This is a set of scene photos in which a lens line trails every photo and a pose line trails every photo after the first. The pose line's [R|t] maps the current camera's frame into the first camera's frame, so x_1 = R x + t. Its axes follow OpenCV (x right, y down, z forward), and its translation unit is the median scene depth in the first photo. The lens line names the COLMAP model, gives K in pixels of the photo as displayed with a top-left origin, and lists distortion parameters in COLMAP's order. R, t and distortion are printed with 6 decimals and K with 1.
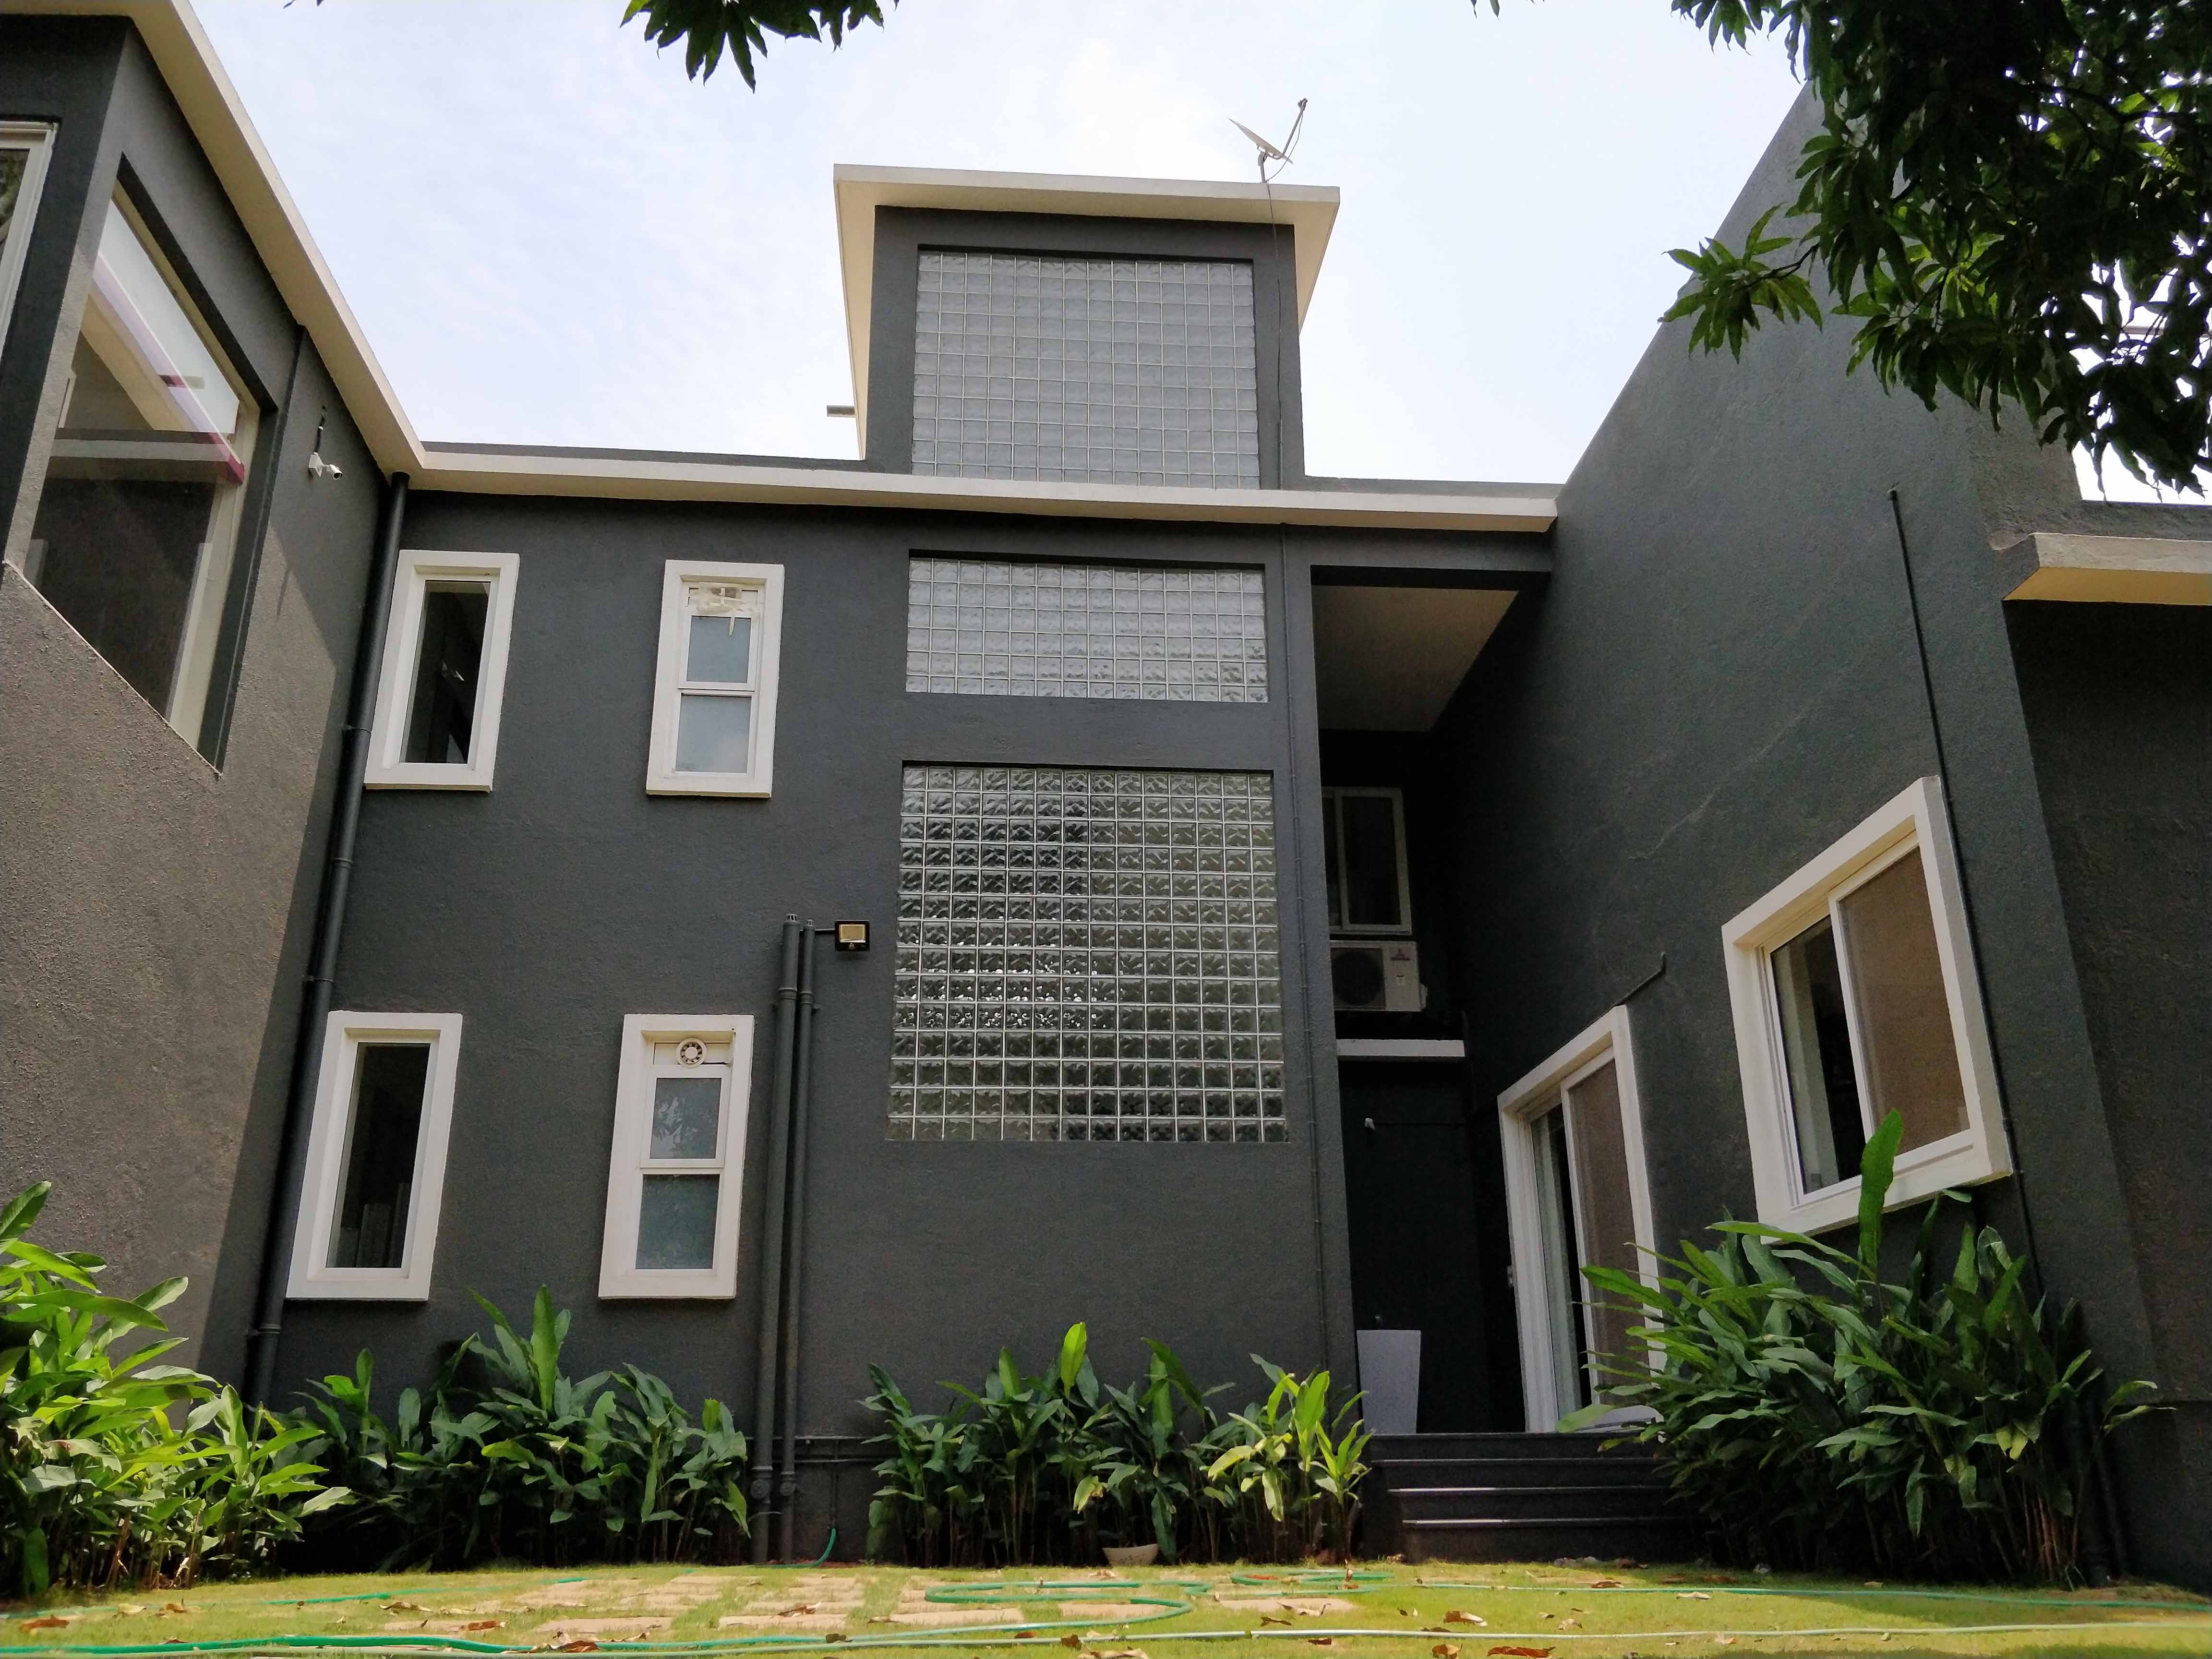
lens RADIAL K [[1792.4, 0, 1134.8], [0, 1792.4, 830.7], [0, 0, 1]] dist [0.011463, -0.042085]
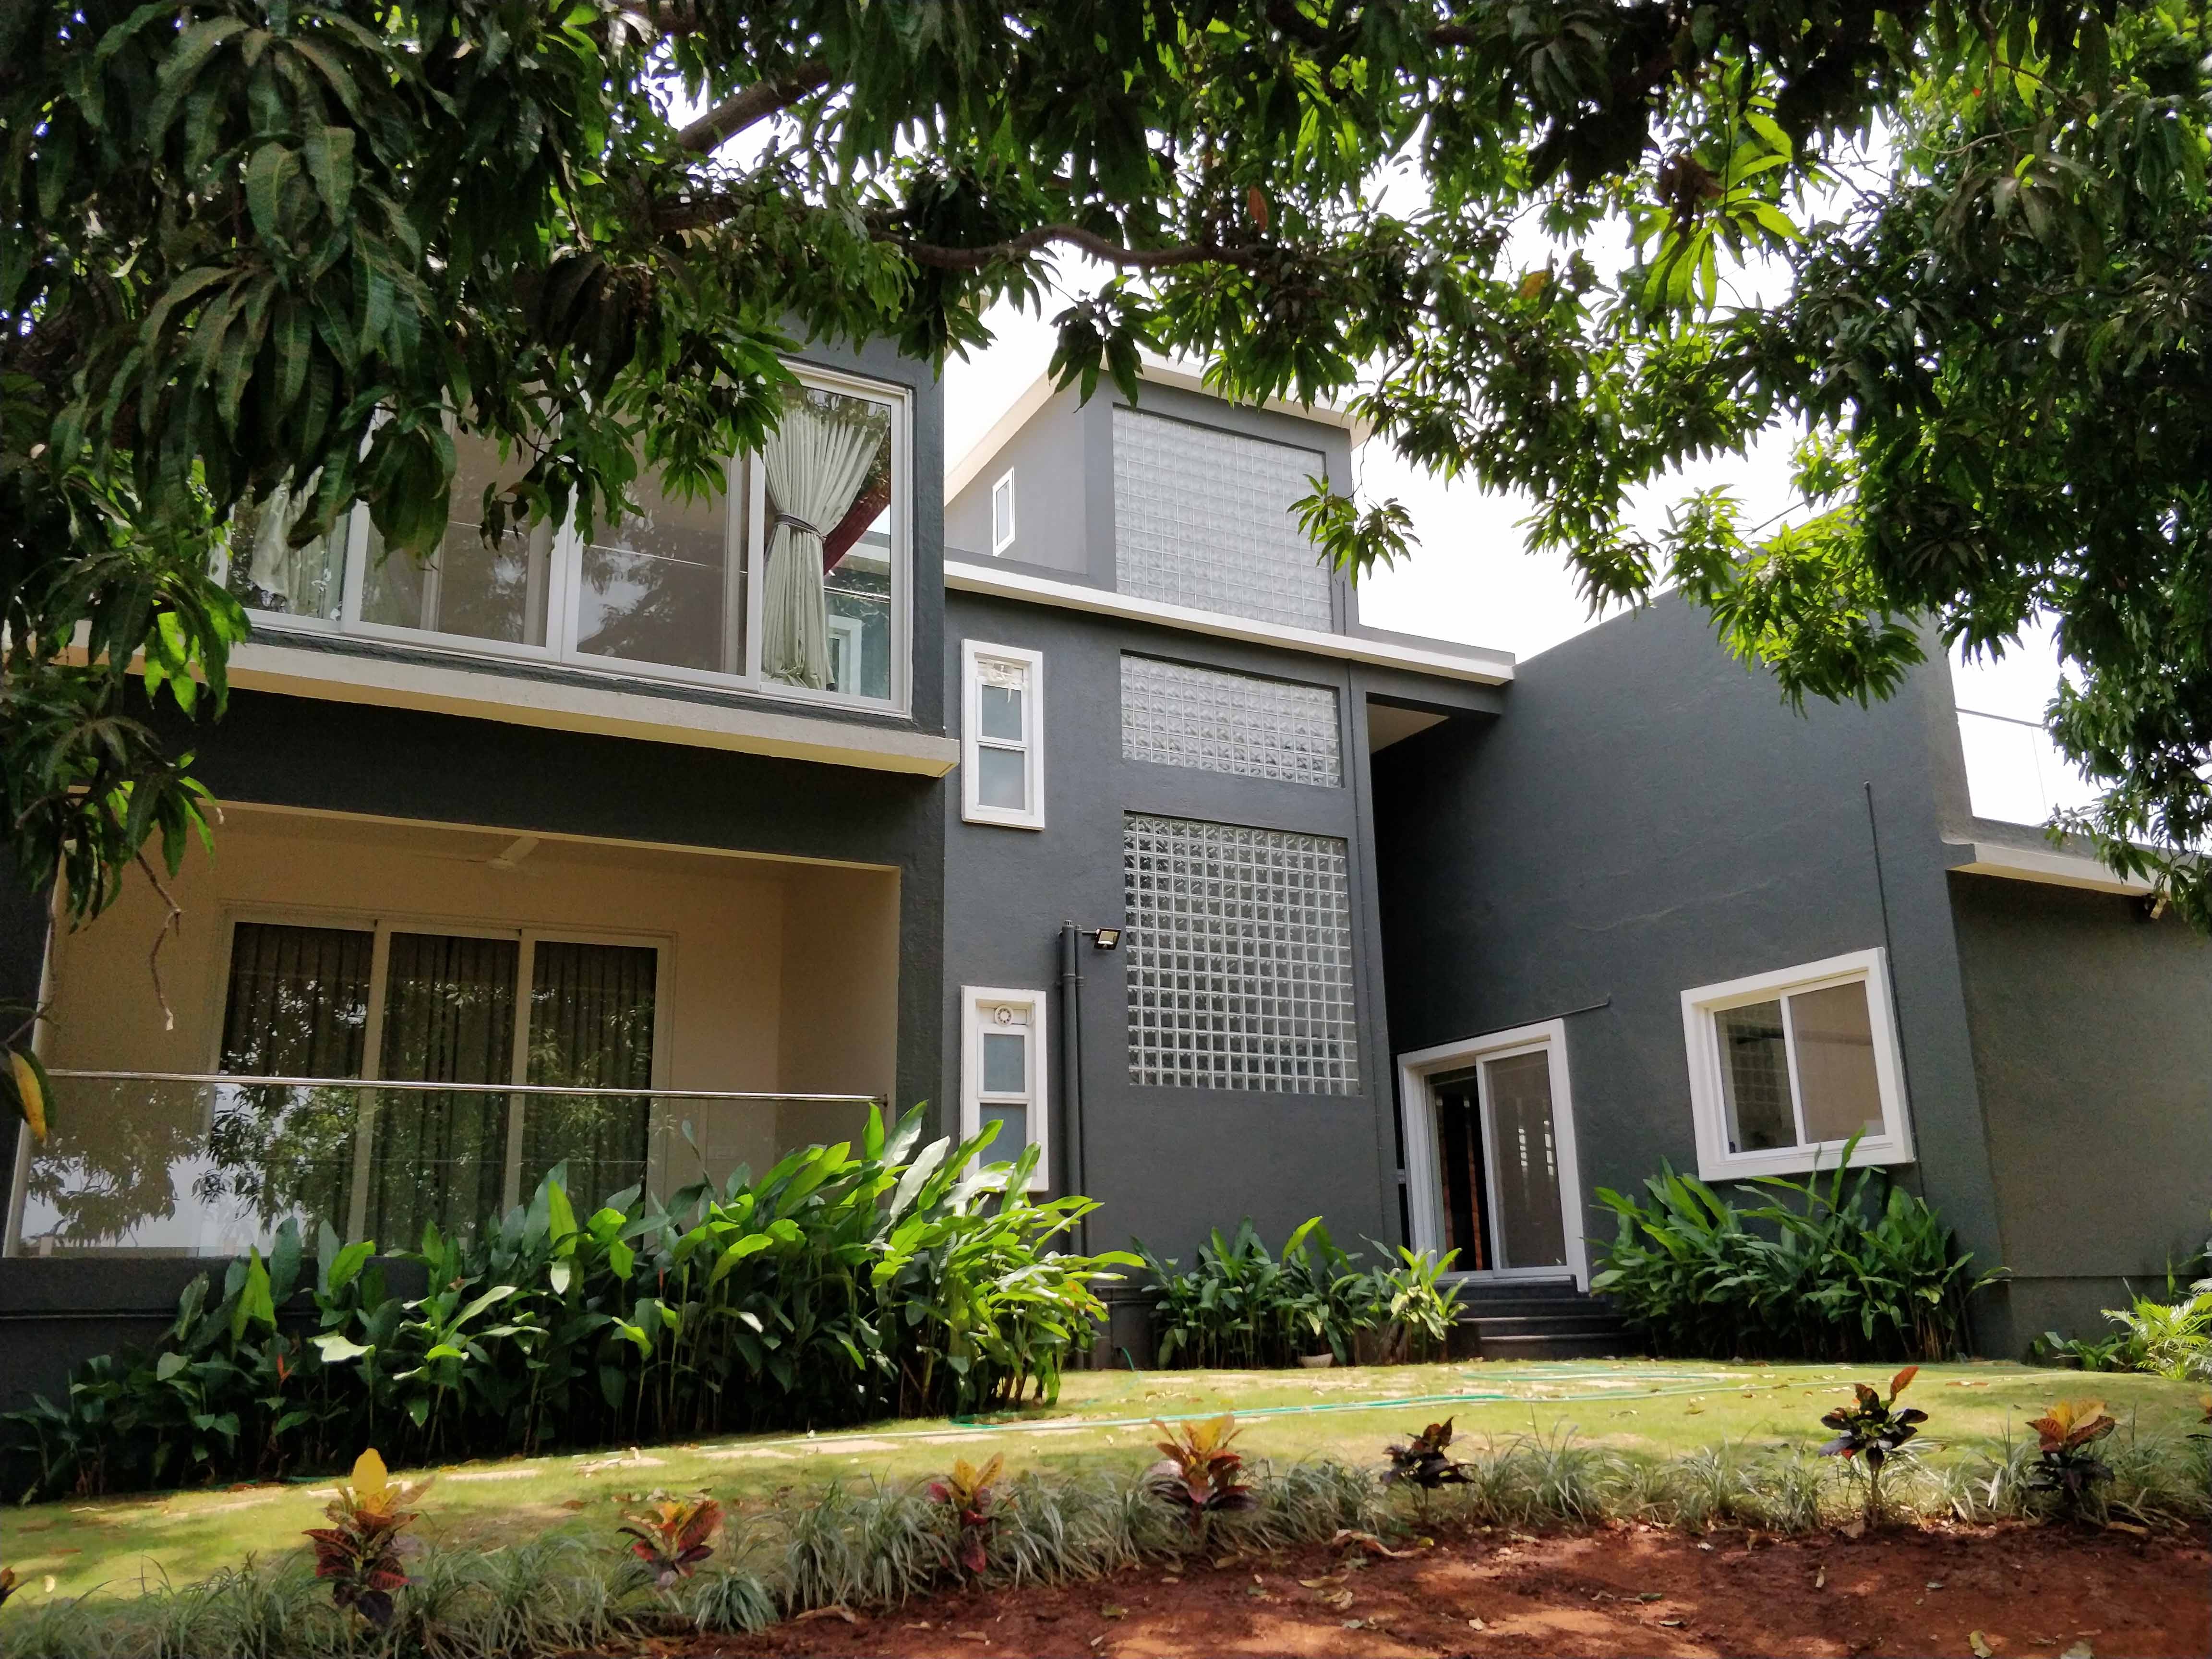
lens RADIAL K [[1803.2, 0, 1093.0], [0, 1803.2, 807.6], [0, 0, 1]] dist [0.005164, 0.000619]
pose [[0.925299, 0.098846, 0.366131, -0.717351], [-0.125123, 0.990946, 0.048685, -0.114734], [-0.358004, -0.090859, 0.929289, -0.315161]]
